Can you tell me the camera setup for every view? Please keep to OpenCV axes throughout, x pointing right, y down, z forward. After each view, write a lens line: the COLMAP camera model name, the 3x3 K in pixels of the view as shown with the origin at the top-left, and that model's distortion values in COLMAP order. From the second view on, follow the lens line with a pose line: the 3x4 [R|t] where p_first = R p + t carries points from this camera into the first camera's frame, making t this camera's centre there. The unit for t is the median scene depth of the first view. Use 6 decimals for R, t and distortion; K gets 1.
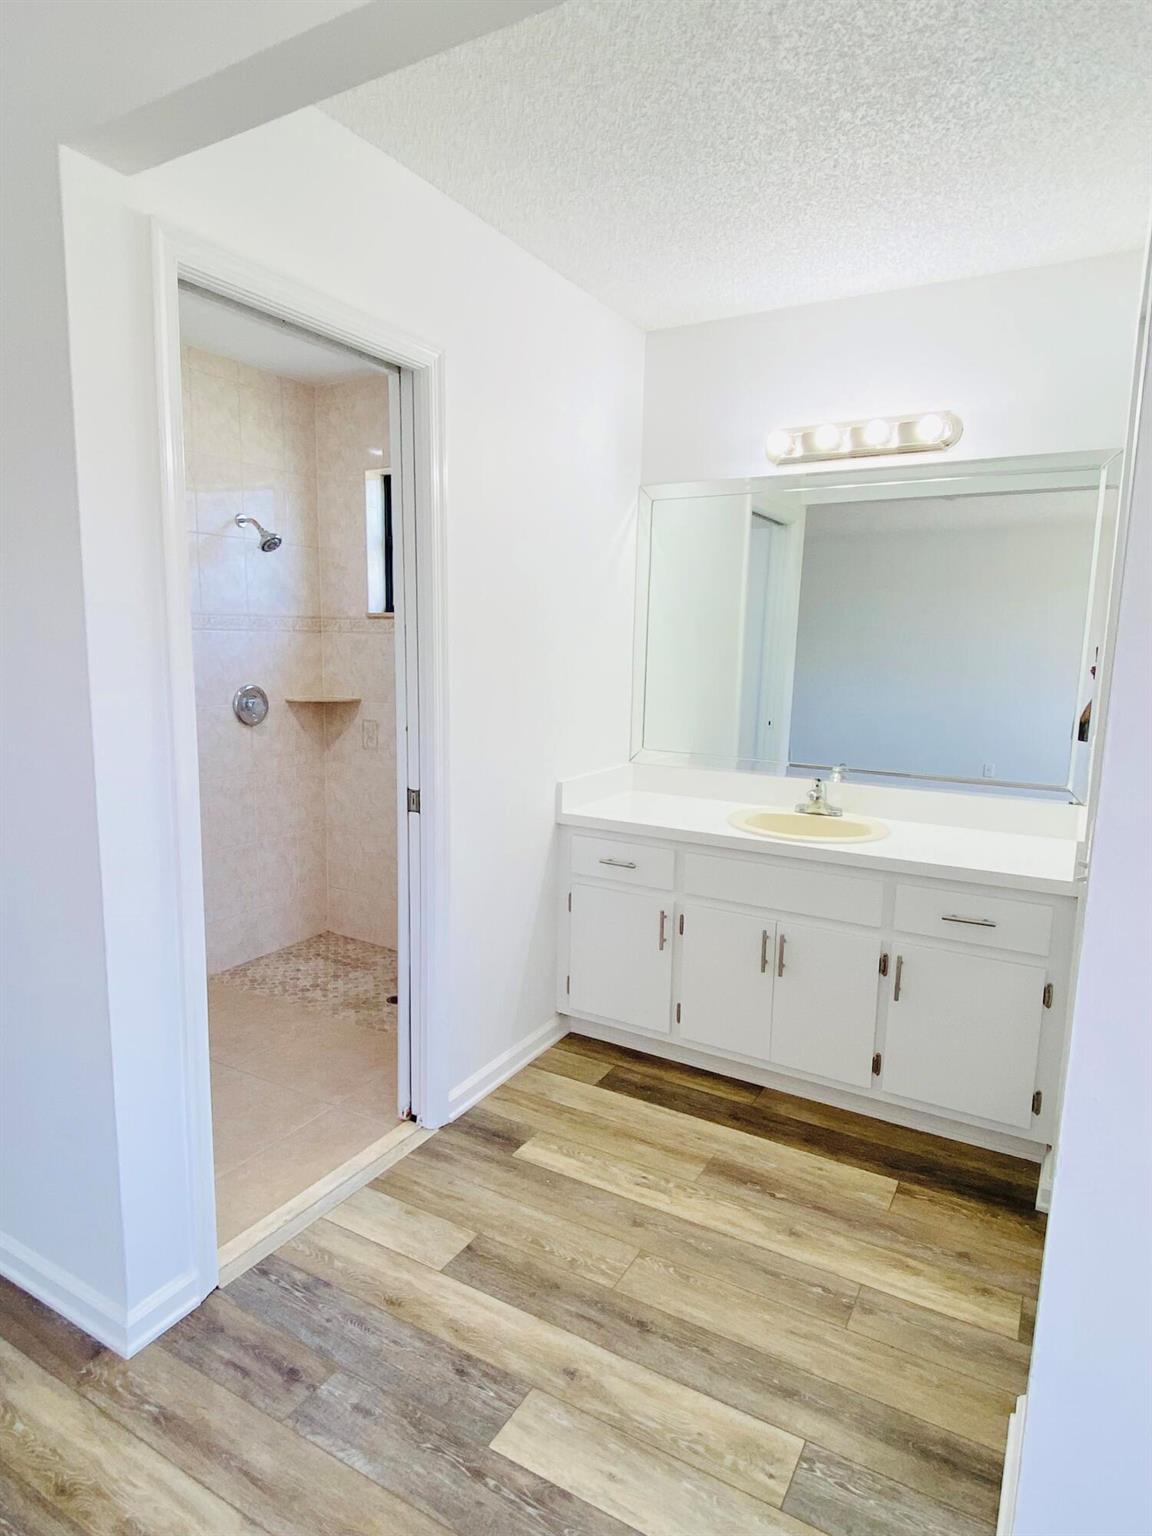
lens RADIAL K [[873.6, 0, 576.0], [0, 873.6, 768.0], [0, 0, 1]] dist [0.007418, -0.014510]
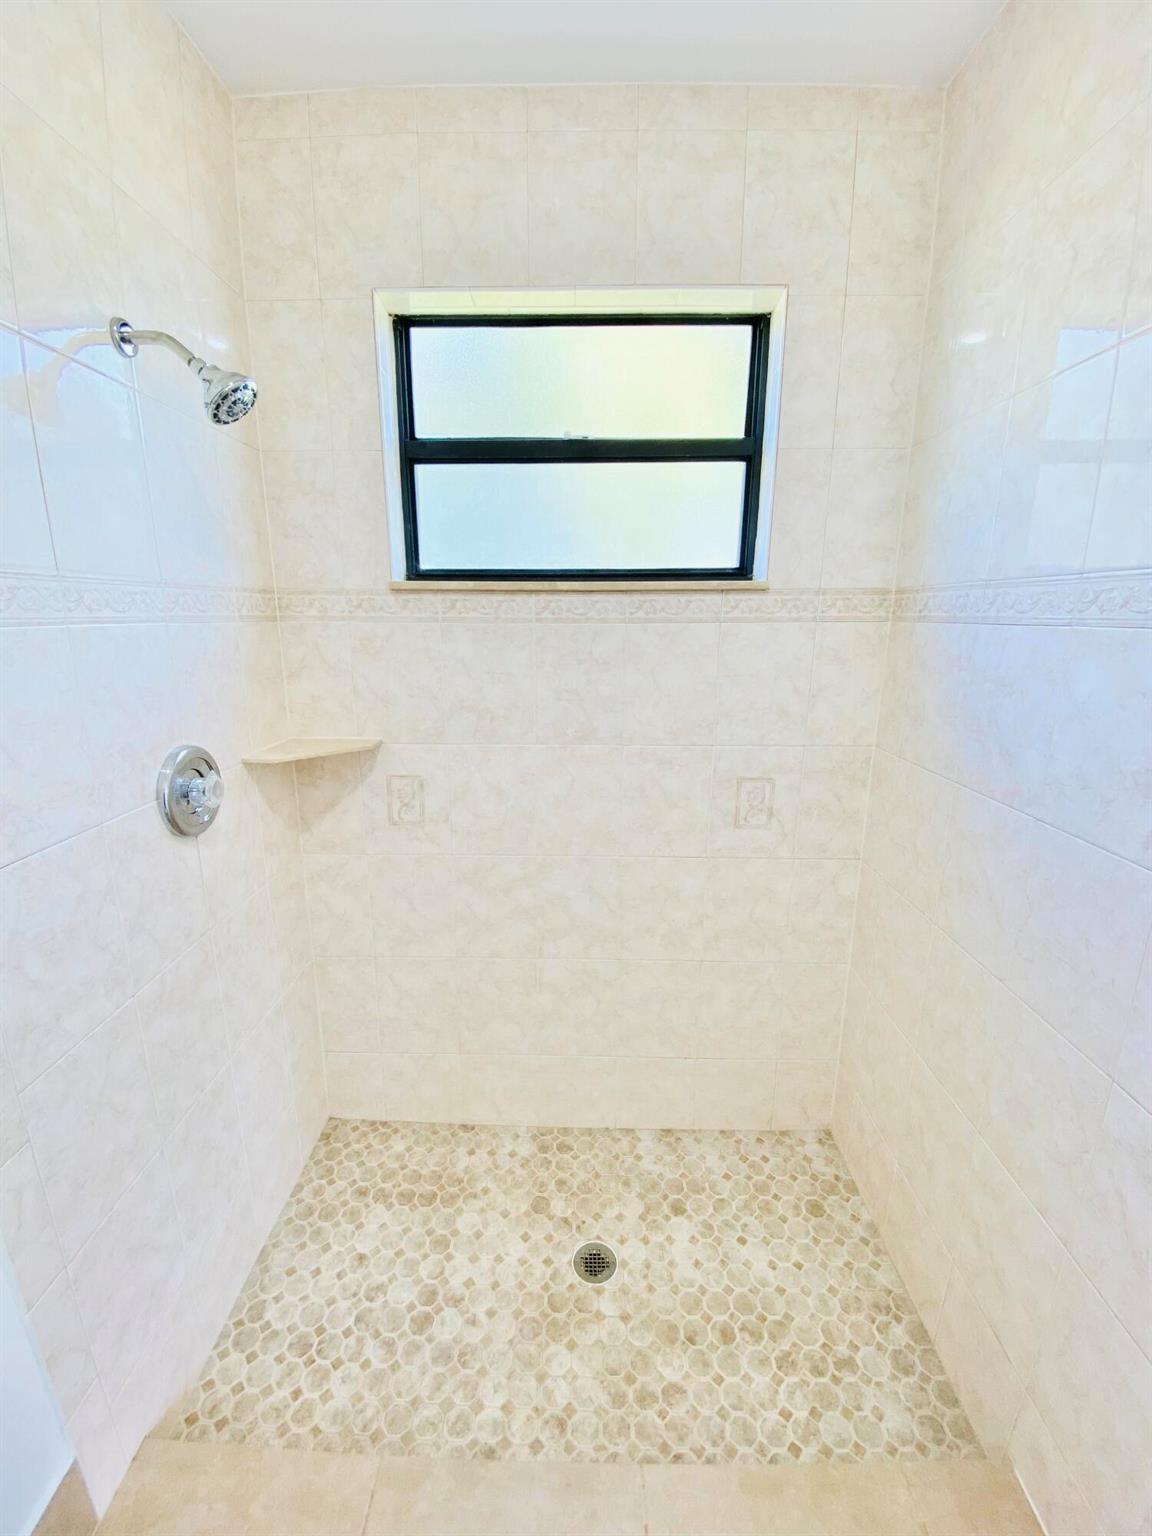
lens RADIAL K [[633.2, 0, 580.9], [0, 633.2, 765.8], [0, 0, 1]] dist [0.016603, -0.022594]
pose [[0.880264, -0.128518, 0.456748, -0.332981], [0.086662, 0.989974, 0.111537, -0.100295], [-0.466503, -0.058599, 0.882576, 0.601857]]
